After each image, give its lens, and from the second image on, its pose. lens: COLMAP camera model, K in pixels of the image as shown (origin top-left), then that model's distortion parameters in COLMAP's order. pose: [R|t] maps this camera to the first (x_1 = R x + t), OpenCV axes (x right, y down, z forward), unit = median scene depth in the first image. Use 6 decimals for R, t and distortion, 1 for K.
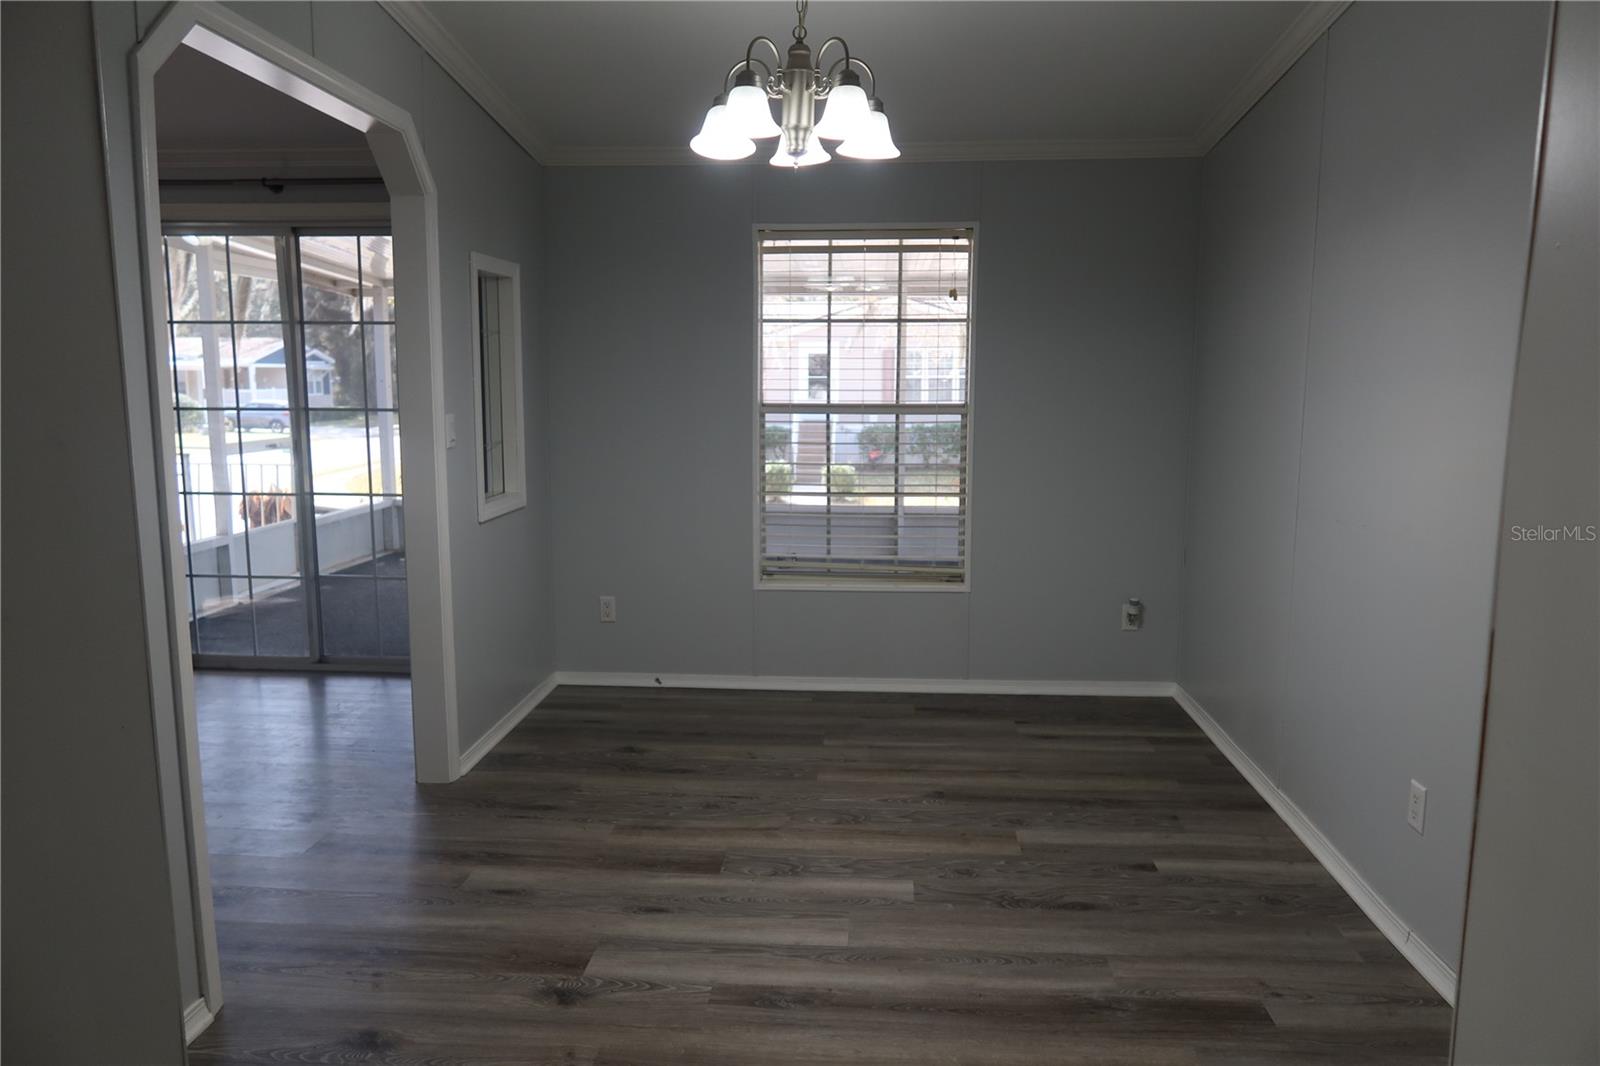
lens RADIAL K [[1013.8, 0, 807.6], [0, 1013.8, 529.7], [0, 0, 1]] dist [-0.033197, 0.000447]
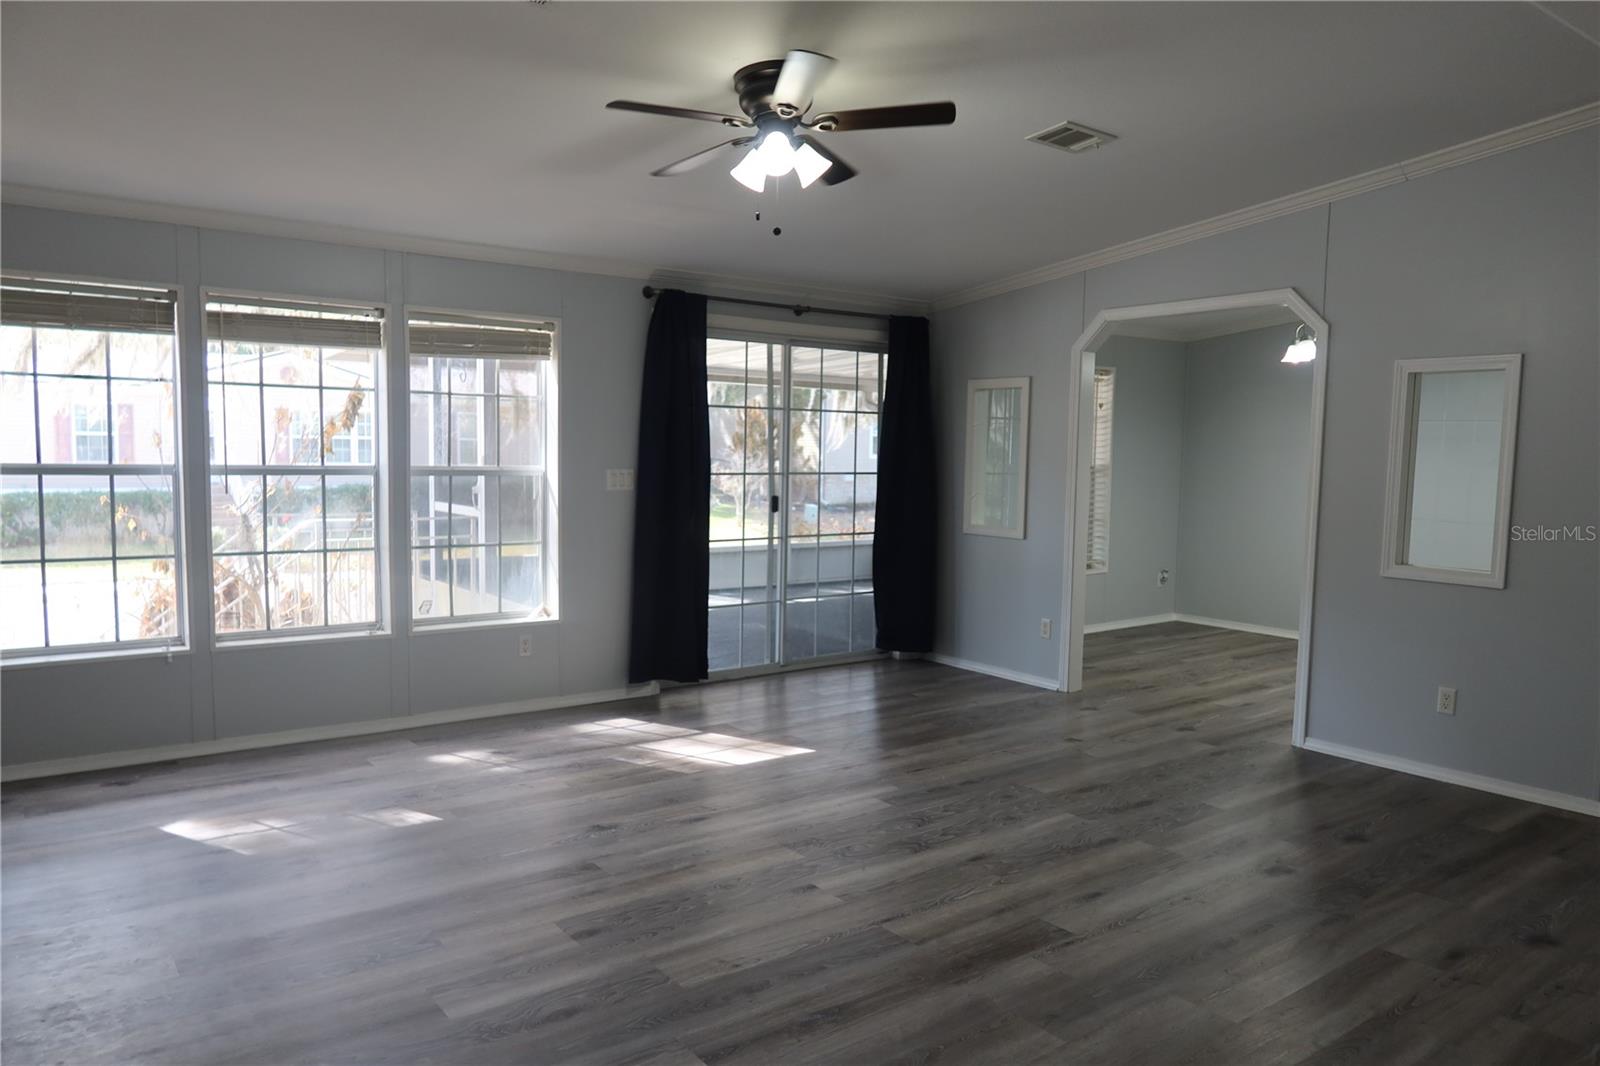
lens RADIAL K [[1013.8, 0, 807.6], [0, 1013.8, 529.7], [0, 0, 1]] dist [-0.033197, 0.000447]
pose [[0.781897, -0.044131, 0.621844, -1.353103], [0.080653, 0.996269, -0.030708, -0.001311], [-0.618169, 0.074165, 0.782539, -0.068034]]
